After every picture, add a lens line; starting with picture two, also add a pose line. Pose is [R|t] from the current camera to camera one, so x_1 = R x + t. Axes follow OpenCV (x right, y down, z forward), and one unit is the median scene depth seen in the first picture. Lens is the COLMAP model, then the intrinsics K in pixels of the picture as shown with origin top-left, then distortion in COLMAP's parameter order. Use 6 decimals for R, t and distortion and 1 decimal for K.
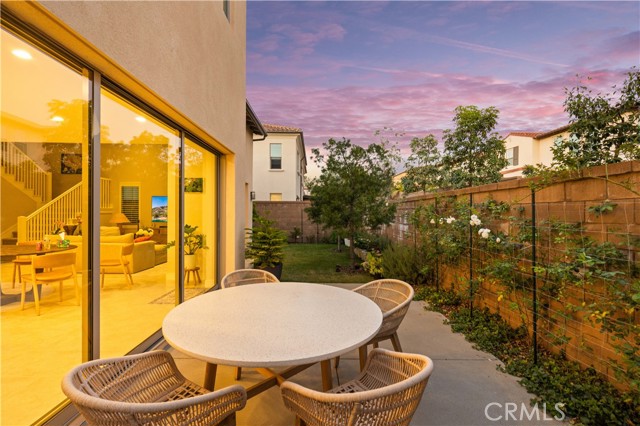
lens RADIAL K [[293.1, 0, 320.0], [0, 293.1, 213.0], [0, 0, 1]] dist [0.000389, 0.000003]
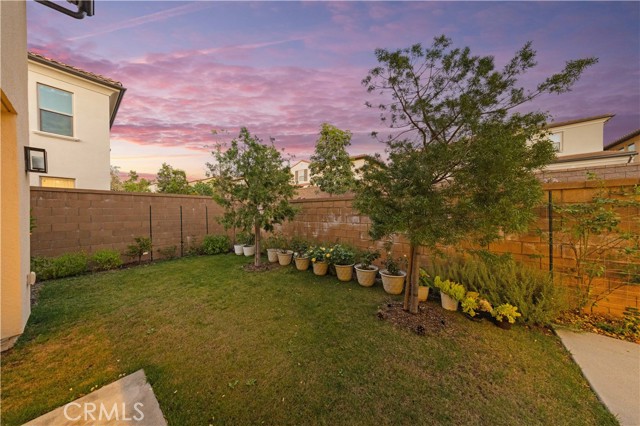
lens RADIAL K [[195.0, 0, 319.1], [0, 195.0, 211.3], [0, 0, 1]] dist [-0.000521, -0.000056]
pose [[0.640665, -0.005223, 0.767803, -0.150730], [0.000893, 0.999981, 0.006058, -0.003573], [-0.767820, -0.003195, 0.640658, 0.483012]]
